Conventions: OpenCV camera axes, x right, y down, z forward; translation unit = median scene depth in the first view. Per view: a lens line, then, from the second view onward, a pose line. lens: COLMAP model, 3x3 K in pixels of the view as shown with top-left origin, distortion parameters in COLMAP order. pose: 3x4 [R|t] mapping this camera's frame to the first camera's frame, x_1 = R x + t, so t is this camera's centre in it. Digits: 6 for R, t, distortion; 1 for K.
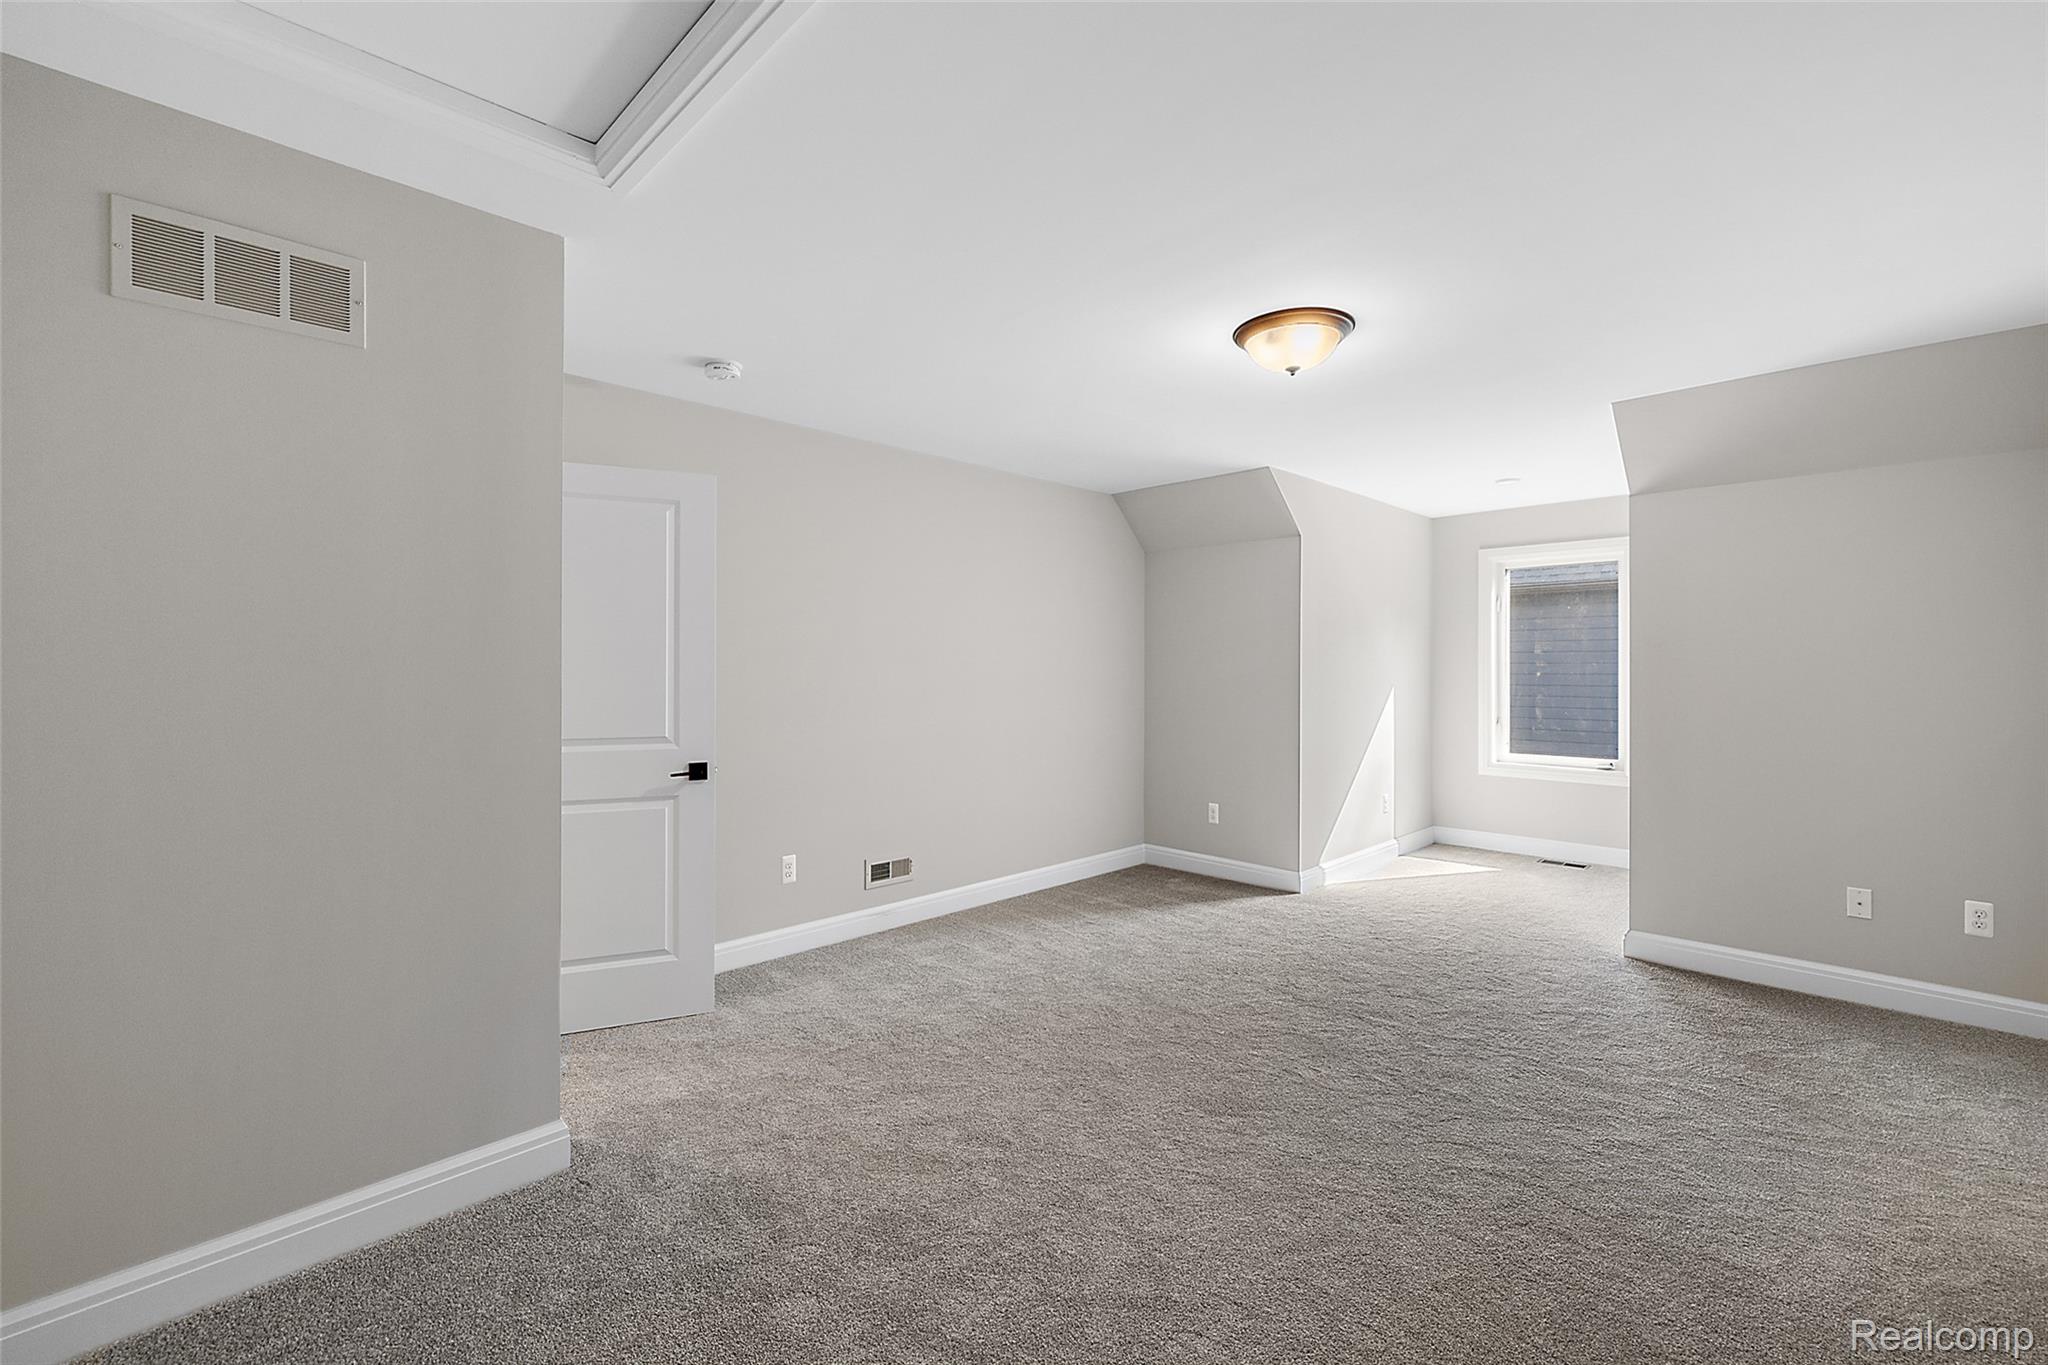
lens RADIAL K [[872.0, 0, 1012.5], [0, 872.0, 677.2], [0, 0, 1]] dist [-0.004522, -0.000161]
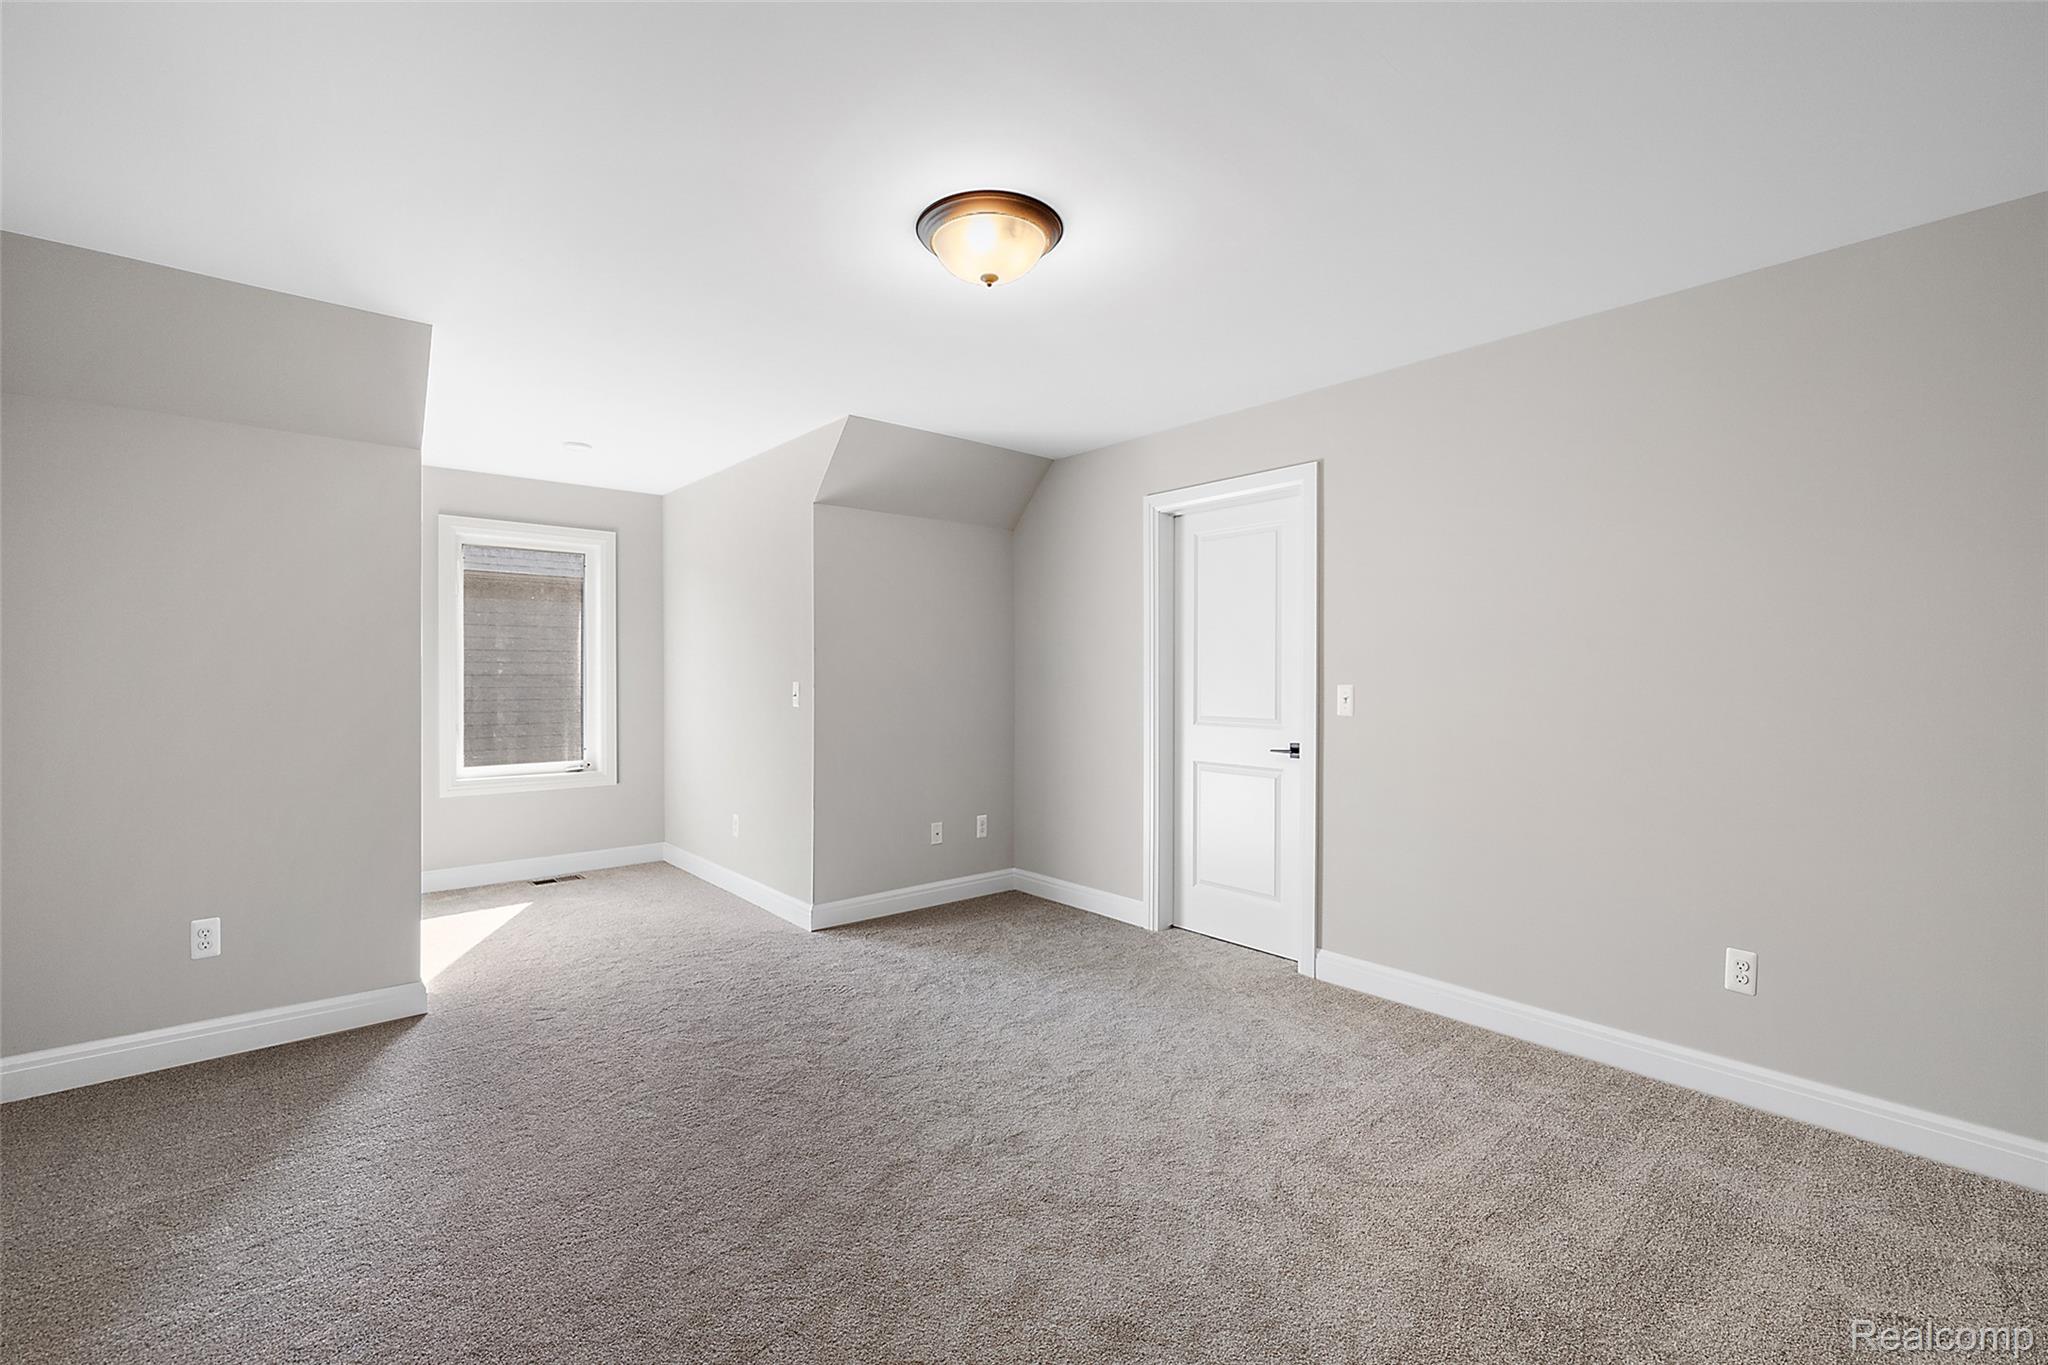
lens RADIAL K [[872.0, 0, 1003.2], [0, 872.0, 673.2], [0, 0, 1]] dist [-0.004522, -0.000161]
pose [[0.090256, -0.005233, 0.995905, -0.229183], [0.013621, 0.999899, 0.004019, -0.000852], [-0.995825, 0.013202, 0.090318, 0.429767]]
